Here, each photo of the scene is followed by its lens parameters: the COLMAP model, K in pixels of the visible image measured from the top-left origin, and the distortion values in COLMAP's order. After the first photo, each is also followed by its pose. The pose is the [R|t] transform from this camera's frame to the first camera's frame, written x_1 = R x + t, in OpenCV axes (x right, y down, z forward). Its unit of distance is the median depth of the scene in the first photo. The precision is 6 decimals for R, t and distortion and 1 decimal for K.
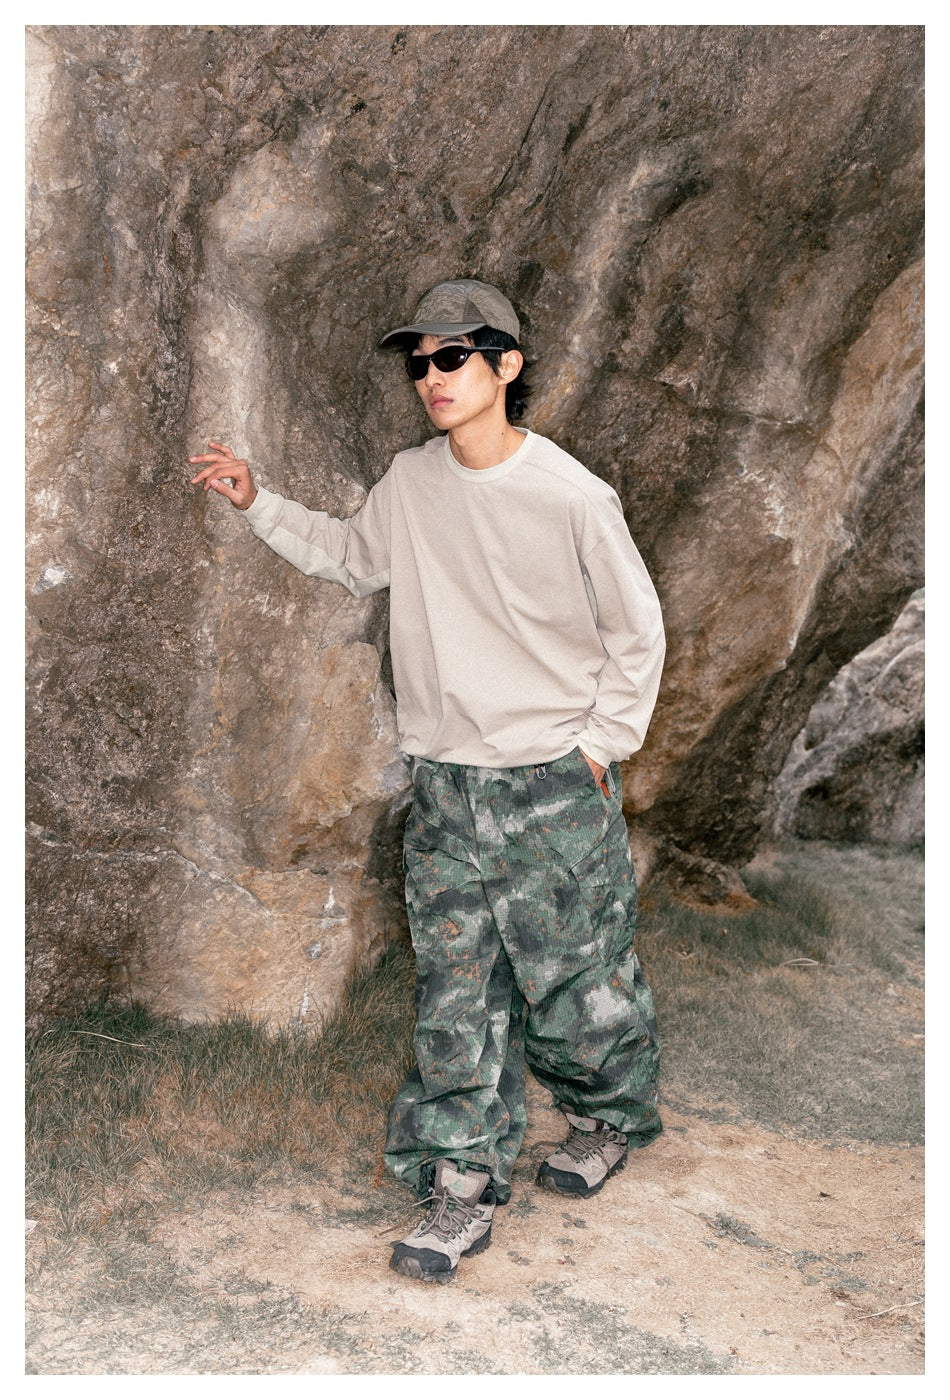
lens RADIAL K [[1299.7, 0, 471.3], [0, 1299.7, 702.1], [0, 0, 1]] dist [-0.014321, 0.000000]
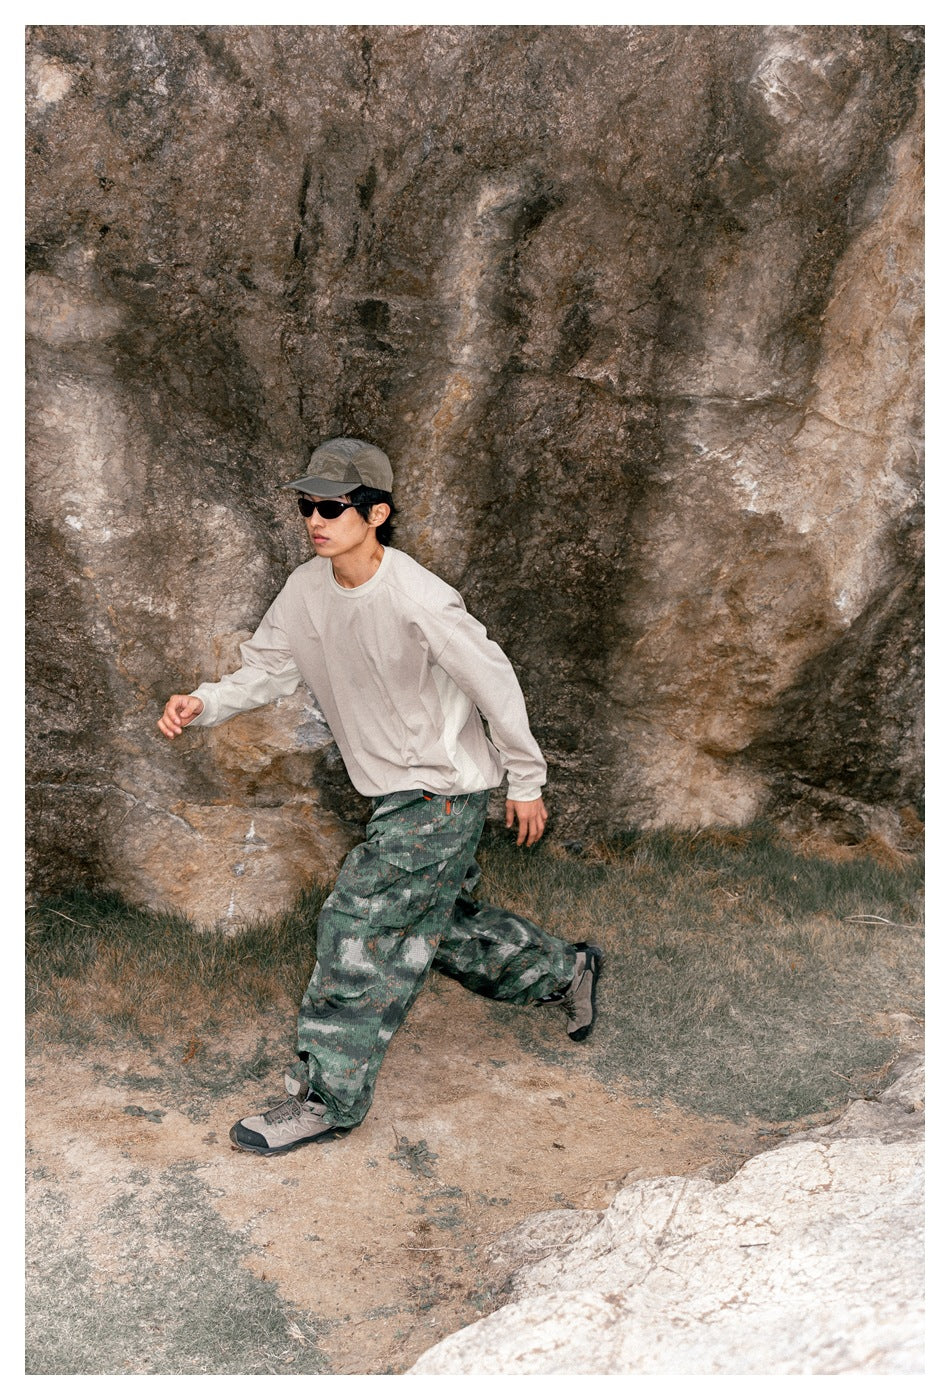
lens RADIAL K [[1299.7, 0, 464.3], [0, 1299.7, 702.9], [0, 0, 1]] dist [-0.014321, 0.000000]
pose [[0.898702, 0.079599, -0.431276, 0.611591], [-0.020459, 0.989930, 0.140074, -0.149576], [0.438083, -0.117061, 0.891280, -0.002095]]
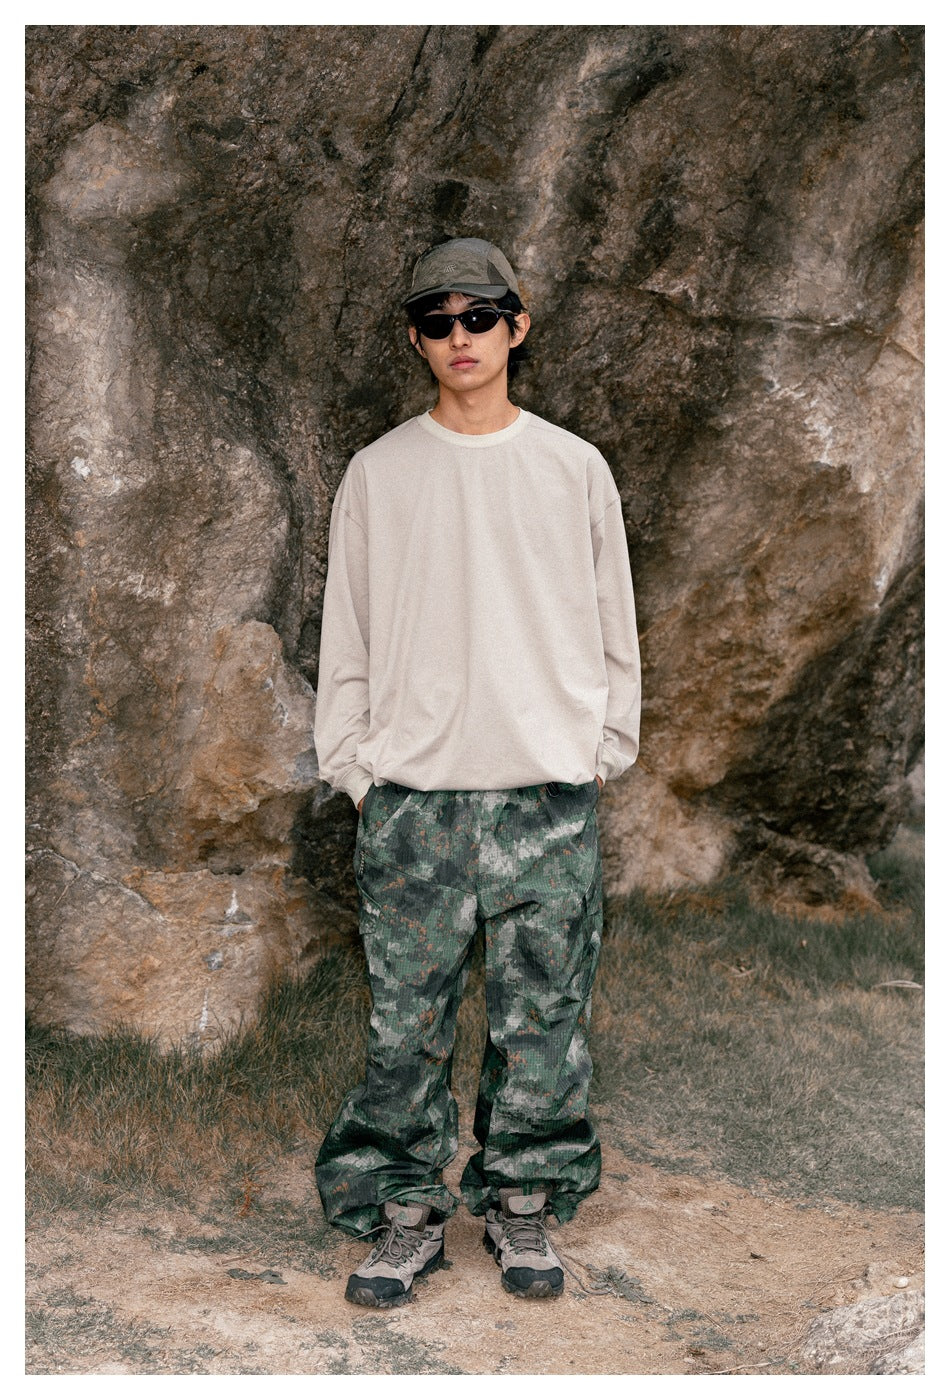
lens RADIAL K [[1971.2, 0, 467.8], [0, 1971.2, 704.6], [0, 0, 1]] dist [0.010171, 0.000000]
pose [[0.991556, 0.019933, -0.128136, 0.225478], [-0.009721, 0.996761, 0.079833, -0.095286], [0.129312, -0.077914, 0.988538, -0.308790]]
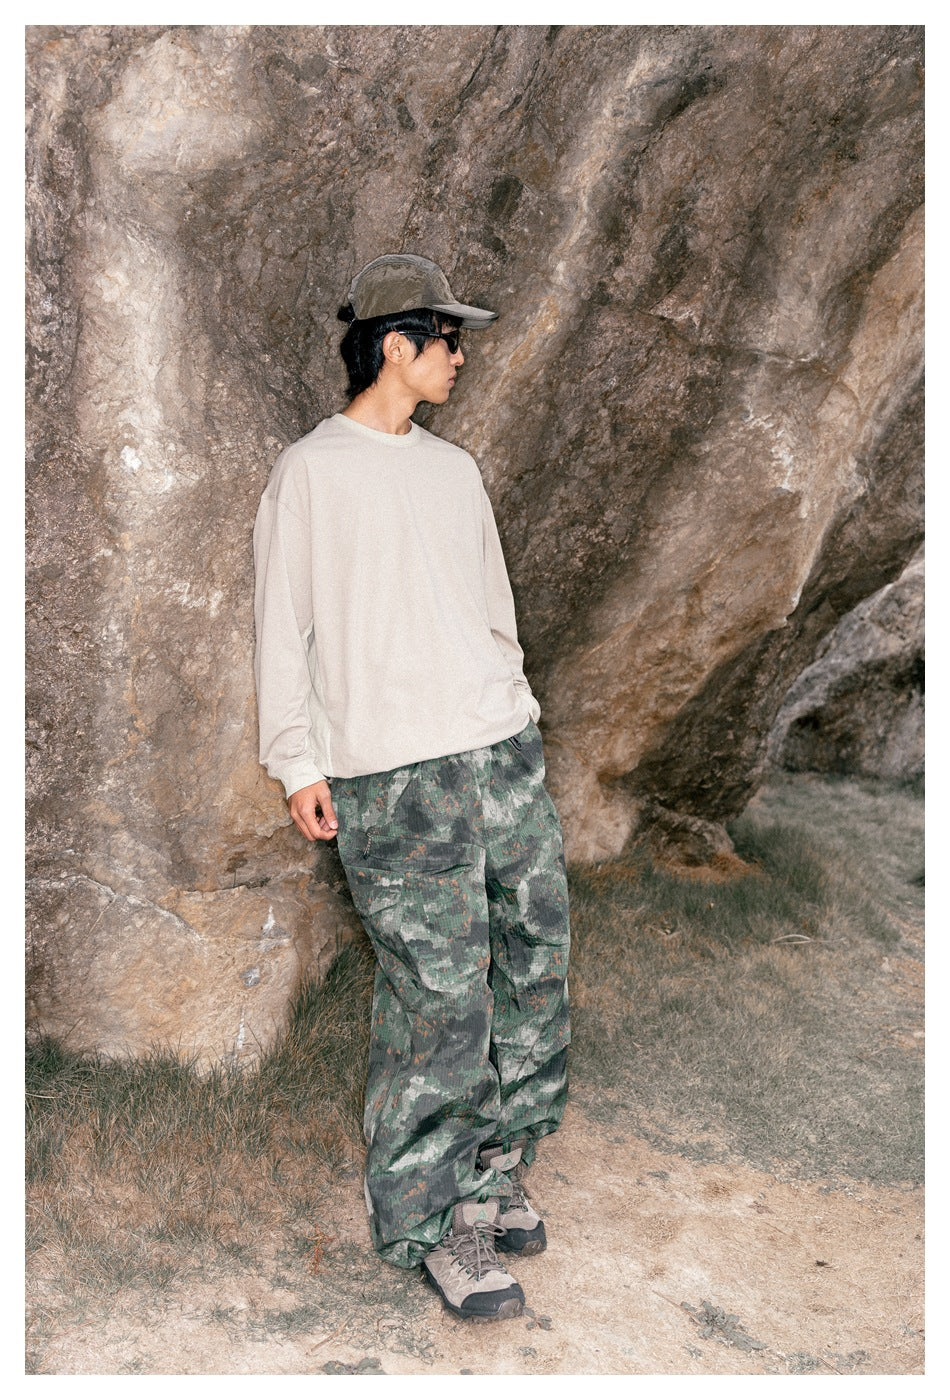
lens RADIAL K [[1299.7, 0, 471.7], [0, 1299.7, 703.6], [0, 0, 1]] dist [-0.014321, 0.000000]
pose [[0.999859, 0.009979, 0.013528, 0.015115], [-0.011128, 0.996080, 0.087751, -0.073510], [-0.012600, -0.087889, 0.996051, 0.138459]]
